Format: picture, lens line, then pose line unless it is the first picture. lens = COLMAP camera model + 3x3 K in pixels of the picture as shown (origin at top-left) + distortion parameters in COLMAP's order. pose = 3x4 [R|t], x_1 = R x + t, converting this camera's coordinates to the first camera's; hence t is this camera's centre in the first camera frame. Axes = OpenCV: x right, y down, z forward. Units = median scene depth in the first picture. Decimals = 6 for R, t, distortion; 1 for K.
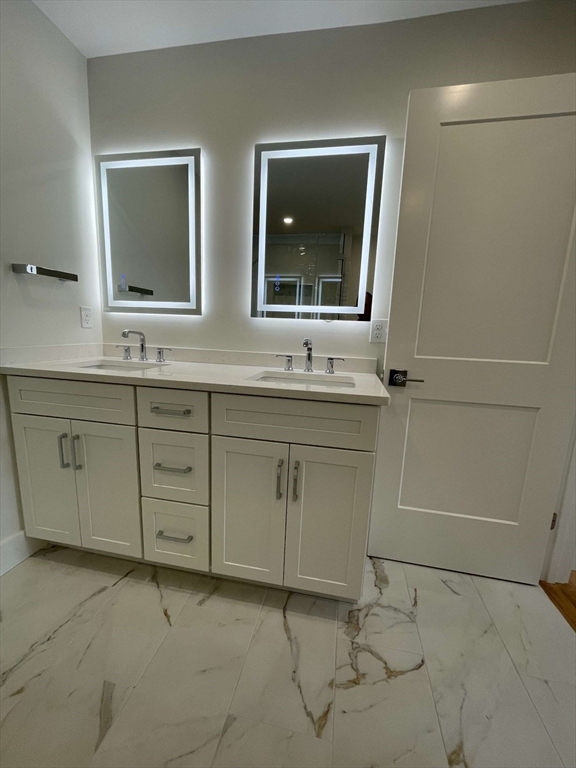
lens RADIAL K [[315.6, 0, 286.6], [0, 315.6, 384.7], [0, 0, 1]] dist [0.000687, -0.000831]
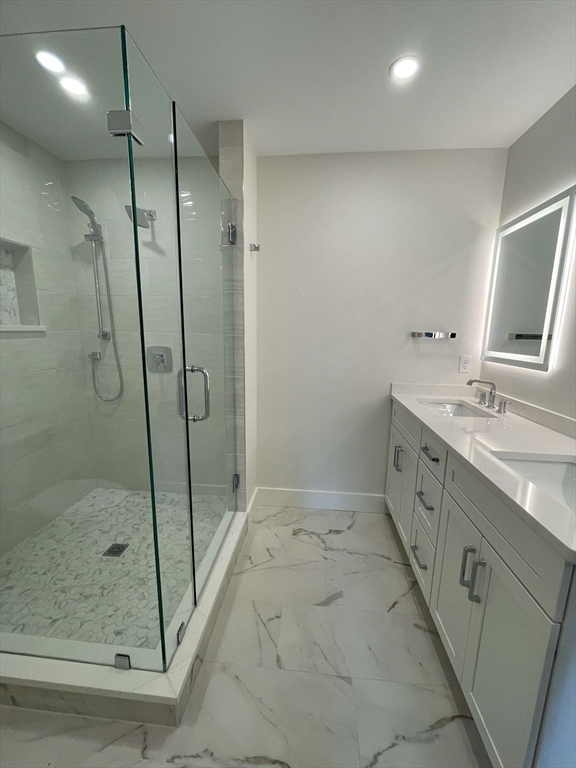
lens RADIAL K [[315.6, 0, 285.6], [0, 315.6, 385.0], [0, 0, 1]] dist [0.000687, -0.000831]
pose [[0.086905, 0.138444, -0.986550, 0.546887], [-0.187372, 0.974894, 0.120303, -0.159080], [0.978437, 0.174397, 0.110664, 0.210739]]
